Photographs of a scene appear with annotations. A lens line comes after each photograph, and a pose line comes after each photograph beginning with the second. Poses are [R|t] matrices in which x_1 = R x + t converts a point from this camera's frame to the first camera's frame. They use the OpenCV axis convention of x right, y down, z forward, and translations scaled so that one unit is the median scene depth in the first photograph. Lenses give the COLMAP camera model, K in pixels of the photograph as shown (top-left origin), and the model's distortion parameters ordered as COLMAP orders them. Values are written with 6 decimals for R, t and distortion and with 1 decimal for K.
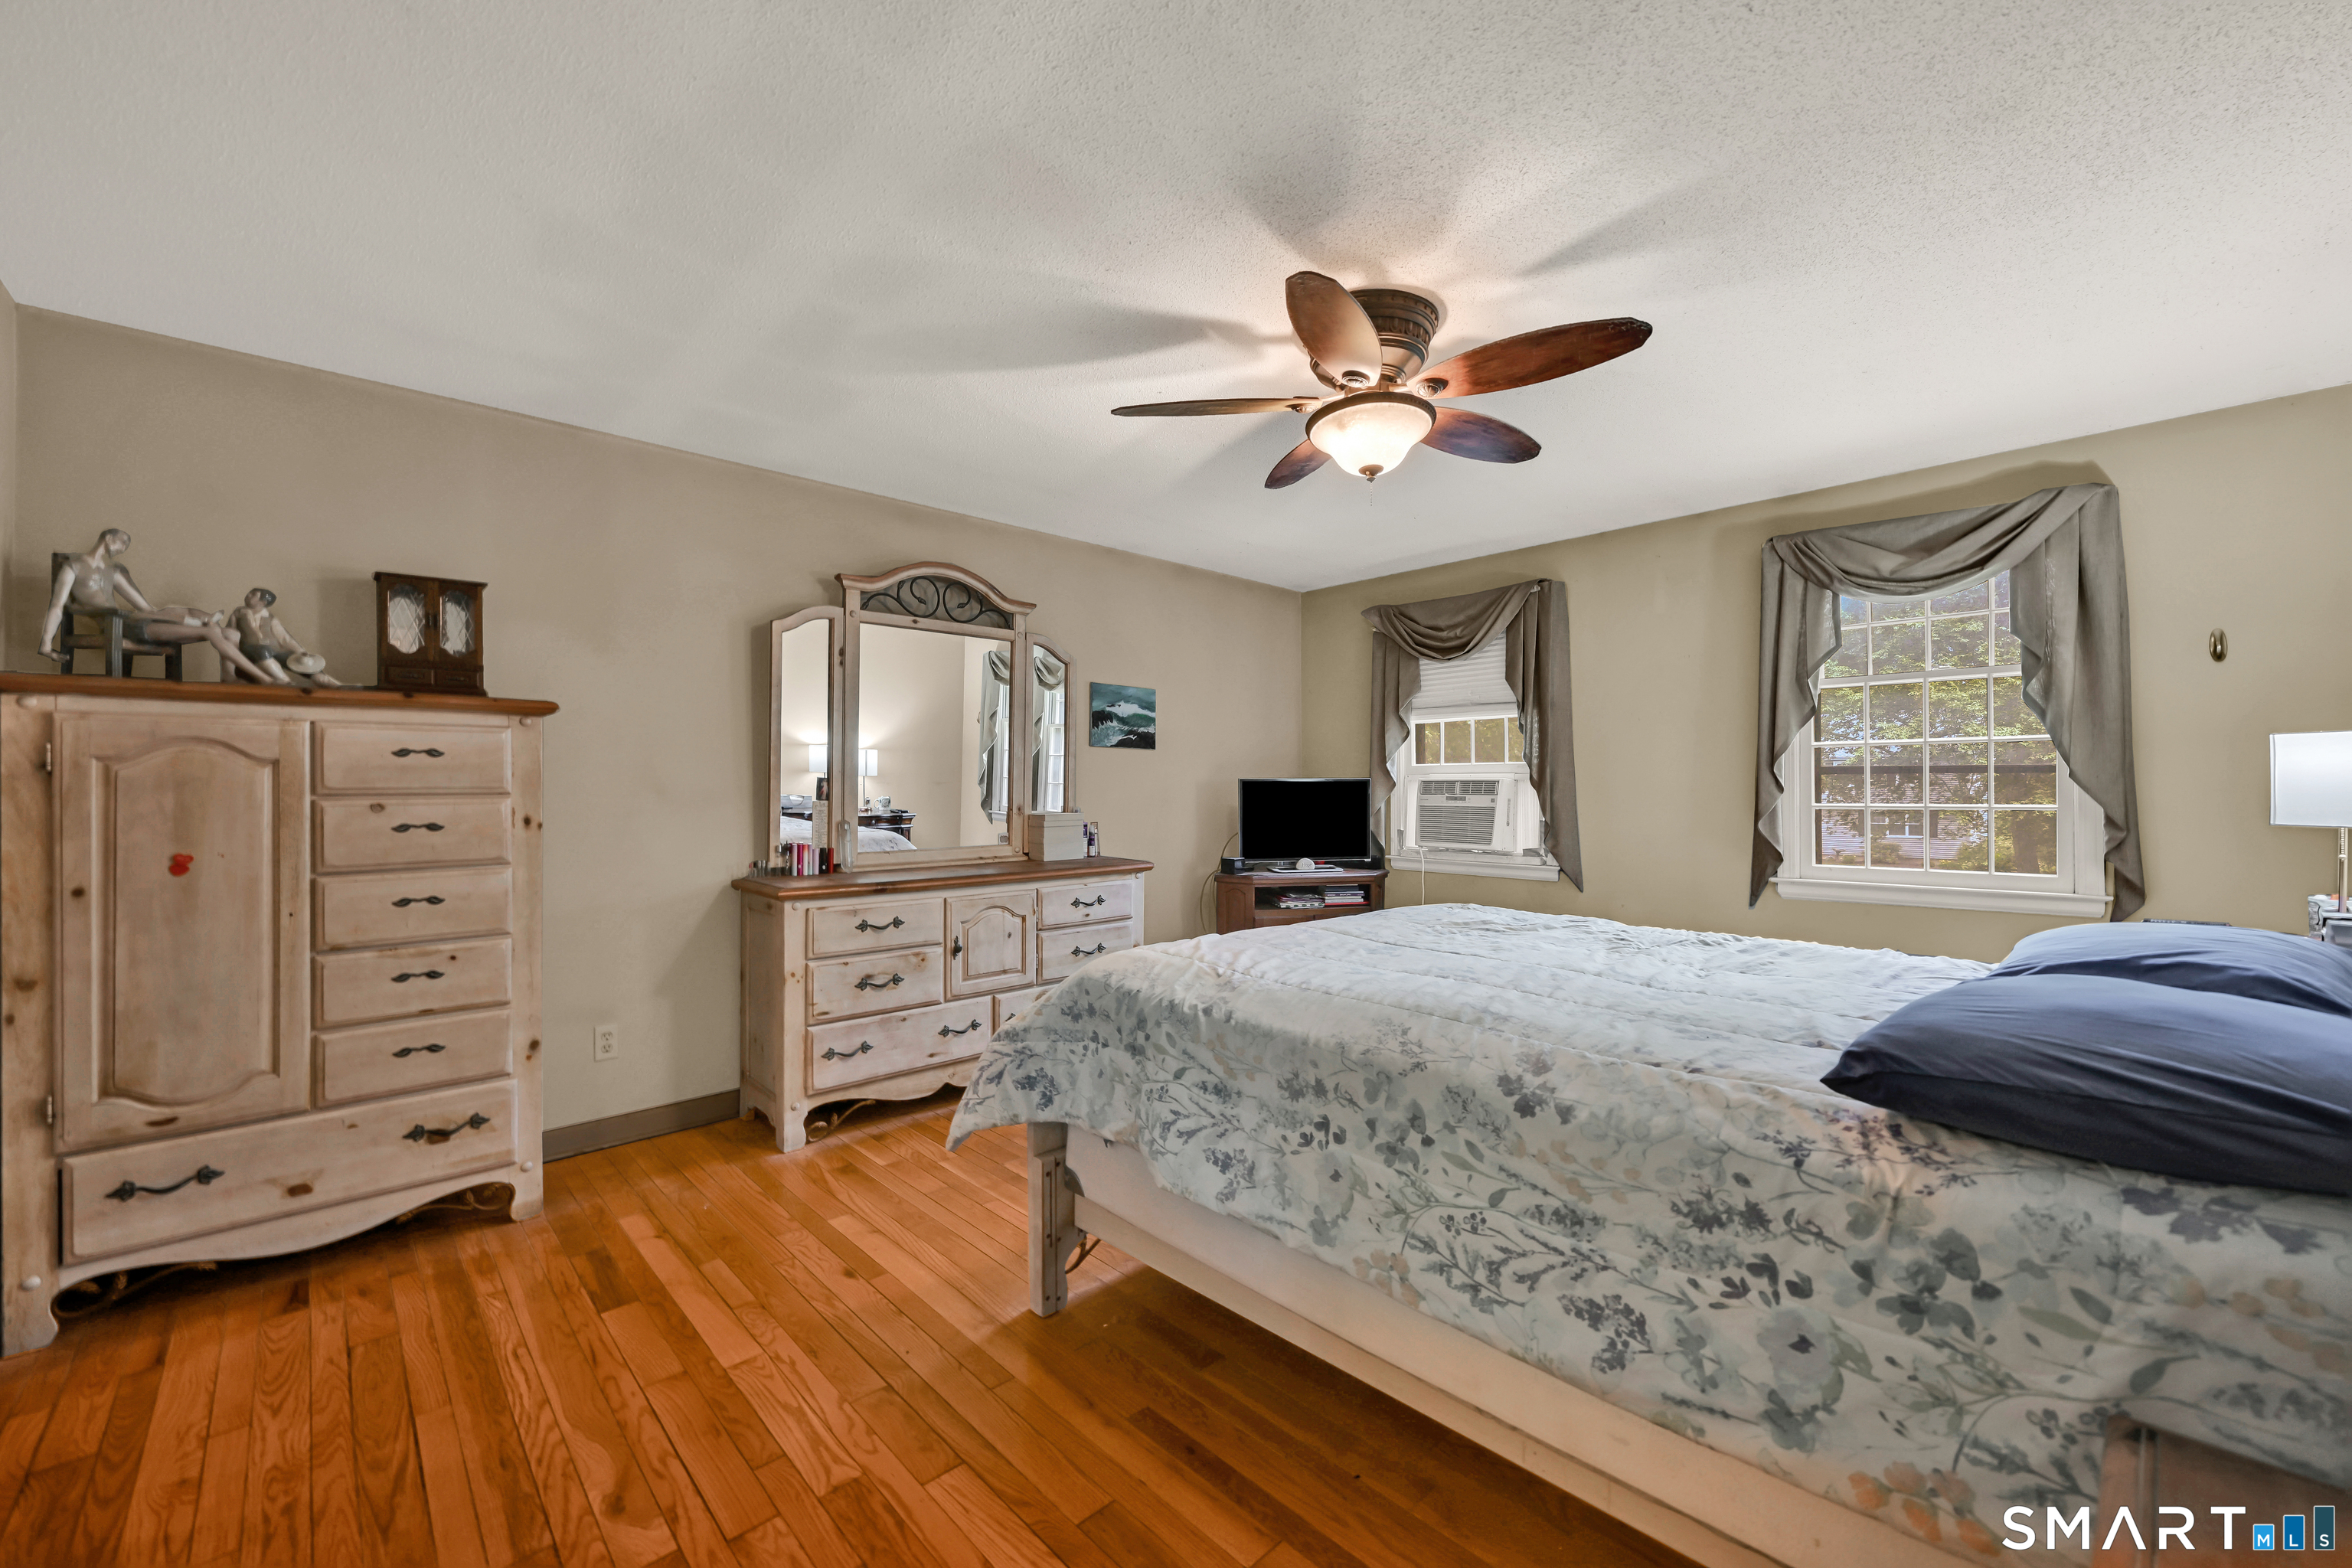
lens RADIAL K [[934.4, 0, 1165.8], [0, 934.4, 787.4], [0, 0, 1]] dist [-0.000295, -0.000076]
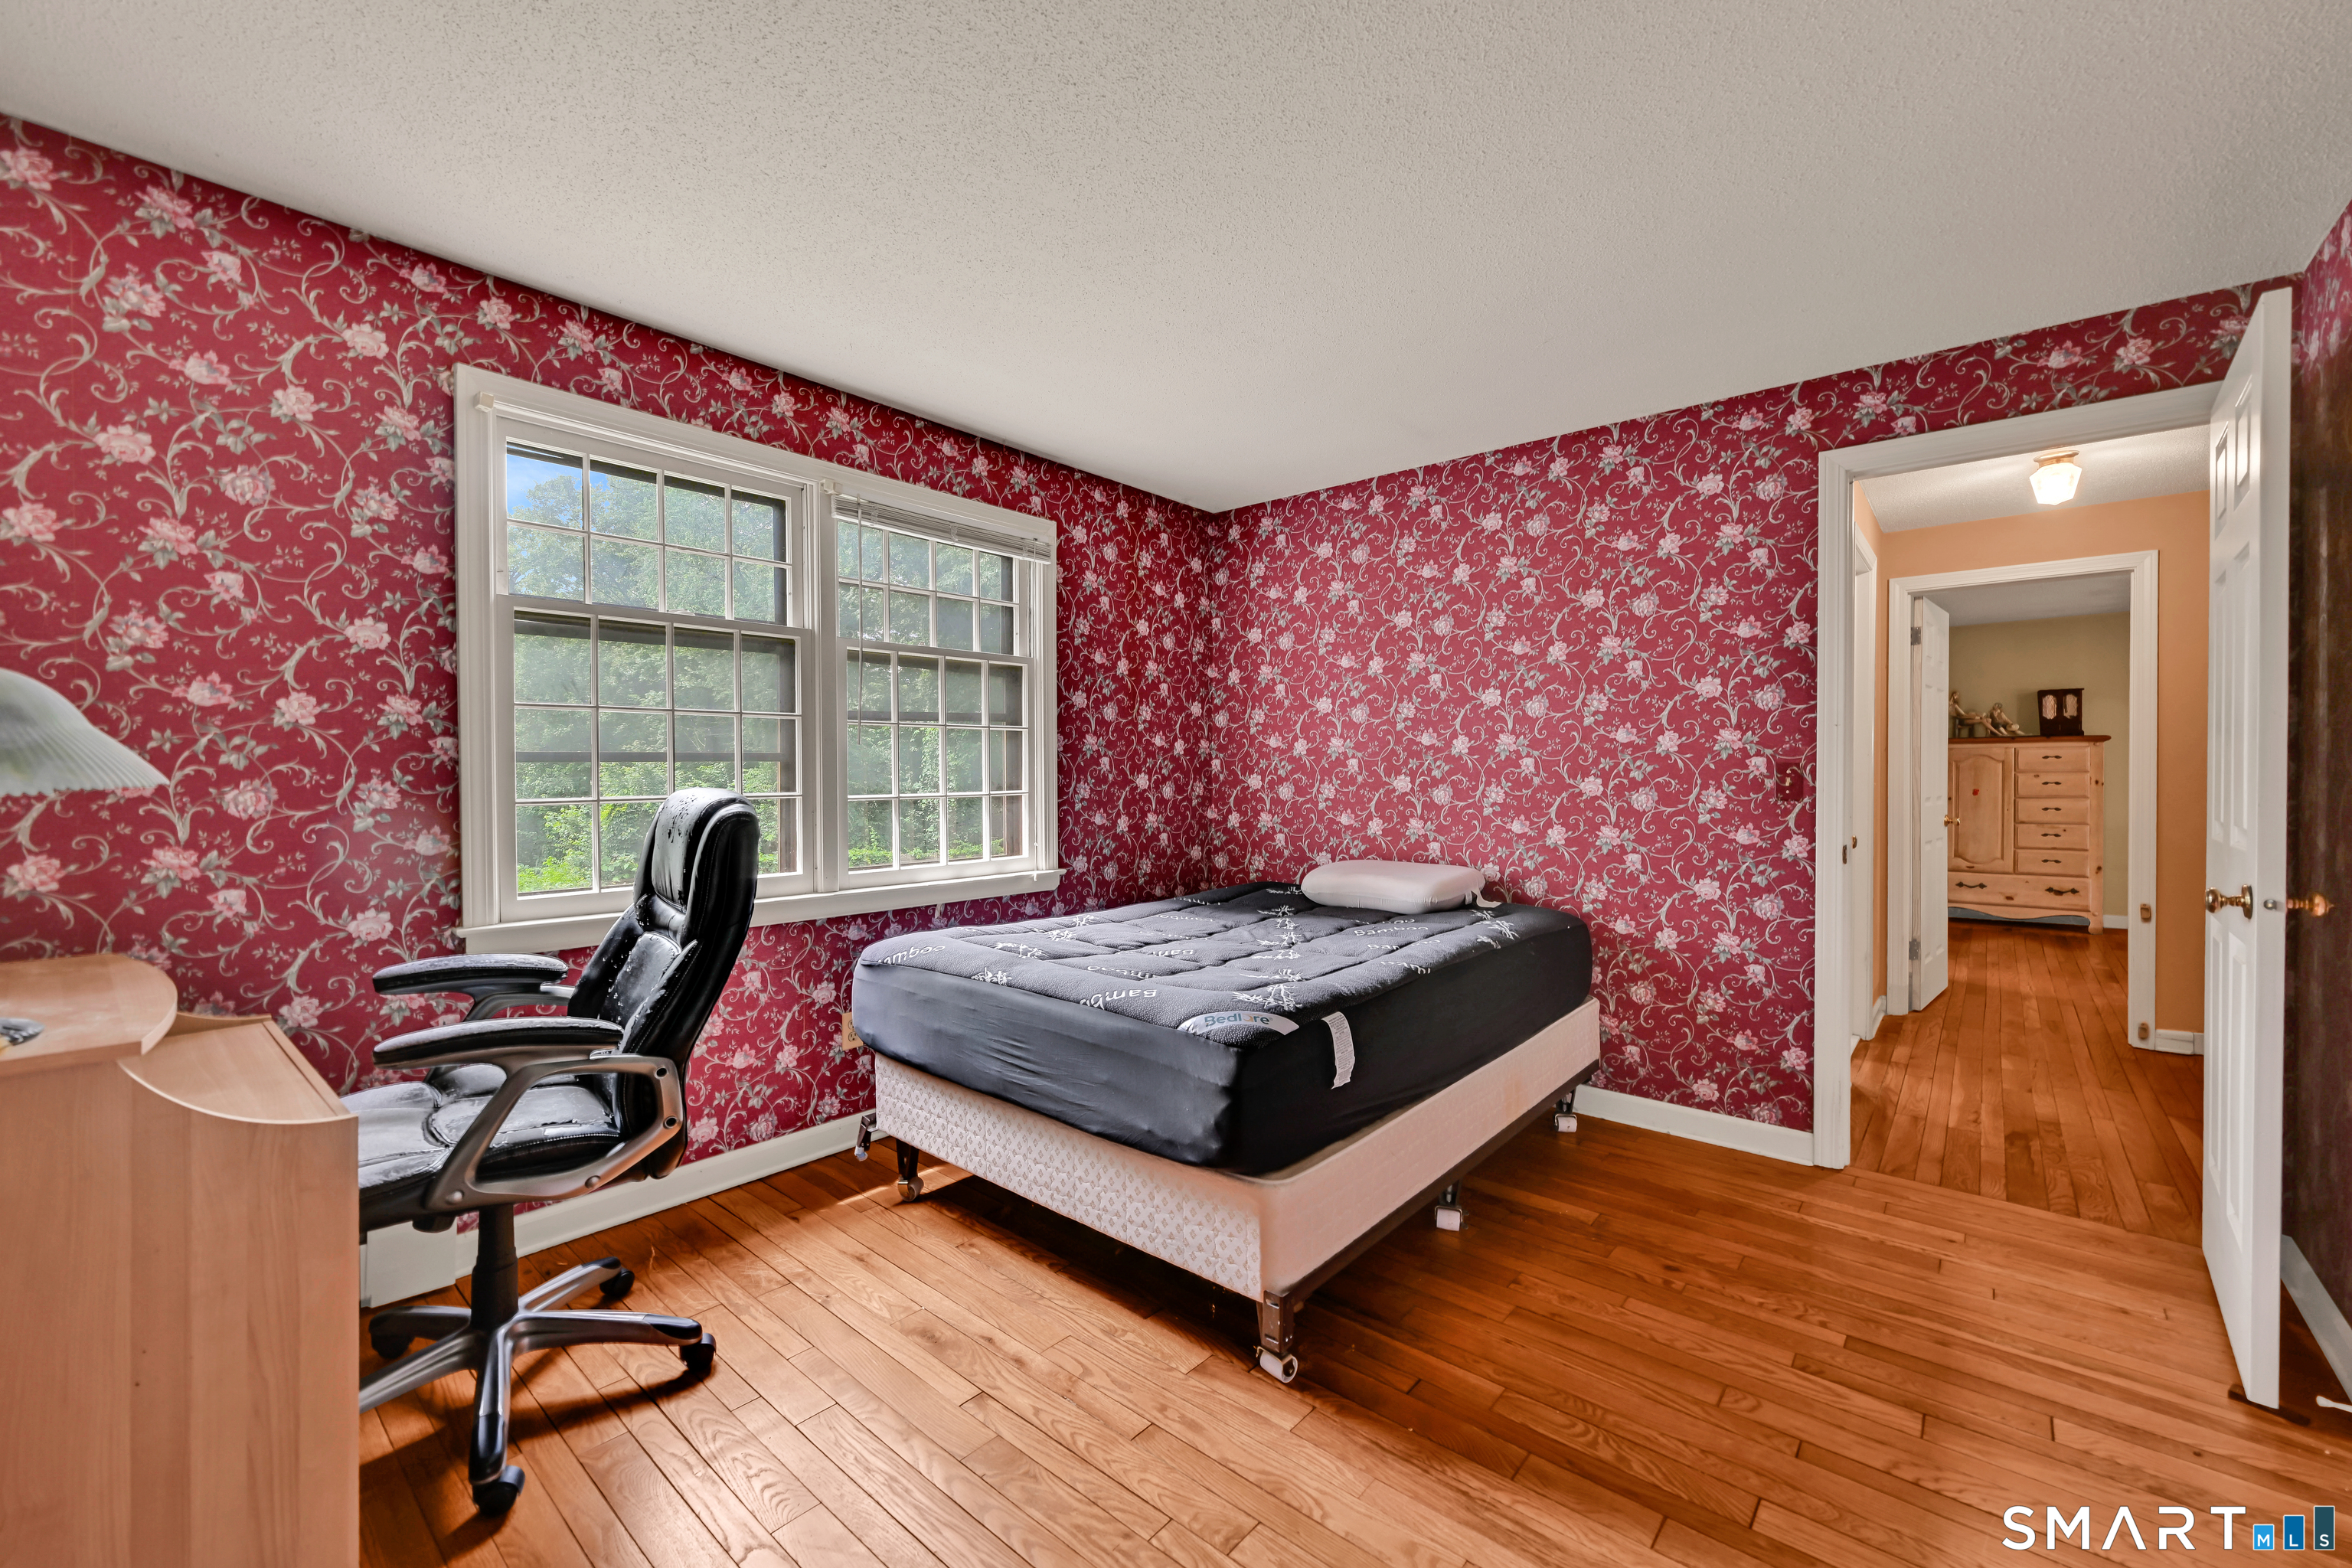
lens RADIAL K [[934.4, 0, 1164.7], [0, 934.4, 783.4], [0, 0, 1]] dist [-0.000295, -0.000076]
pose [[0.105272, 0.005992, -0.994425, 1.765779], [-0.004888, 0.999973, 0.005508, 0.040758], [0.994431, 0.004281, 0.105298, -2.011229]]
